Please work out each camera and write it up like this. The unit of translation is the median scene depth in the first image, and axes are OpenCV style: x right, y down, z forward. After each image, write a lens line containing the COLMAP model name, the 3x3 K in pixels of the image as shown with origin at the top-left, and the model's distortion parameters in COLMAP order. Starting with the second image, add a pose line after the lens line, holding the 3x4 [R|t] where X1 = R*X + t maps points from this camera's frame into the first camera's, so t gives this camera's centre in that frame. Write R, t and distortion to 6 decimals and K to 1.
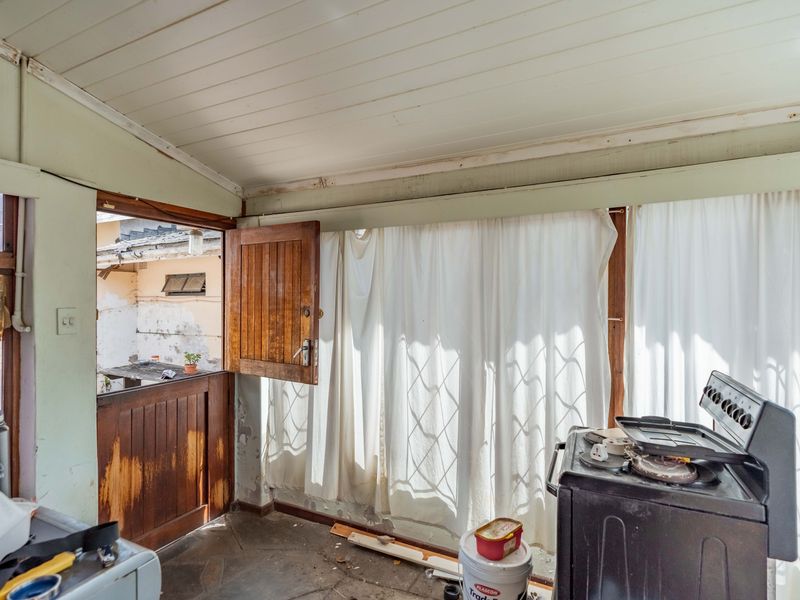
lens RADIAL K [[415.8, 0, 400.0], [0, 415.8, 300.0], [0, 0, 1]] dist [0.002245, 0.000318]
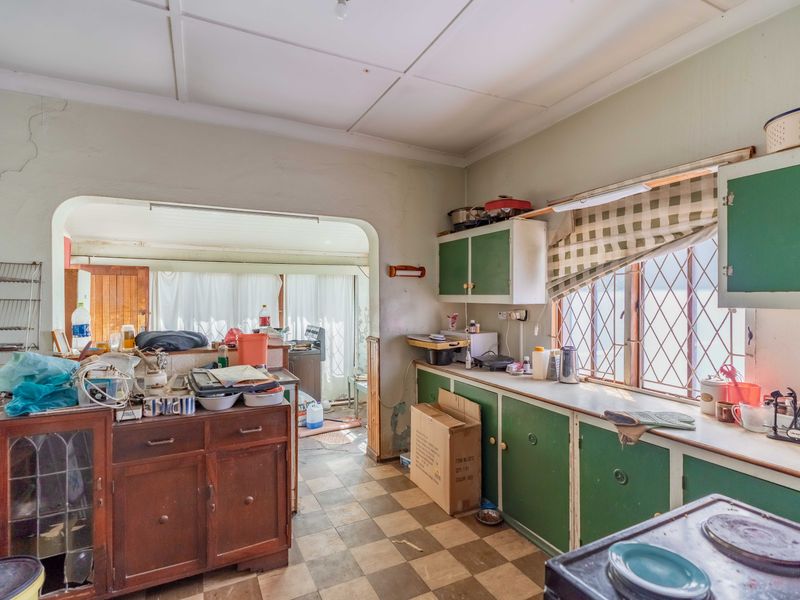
lens RADIAL K [[415.8, 0, 400.0], [0, 415.8, 300.0], [0, 0, 1]] dist [0.002245, 0.000318]
pose [[0.604529, -0.007713, 0.796546, -1.370523], [0.002272, 0.999966, 0.007958, -0.056001], [-0.796580, -0.003001, 0.604526, -1.513943]]
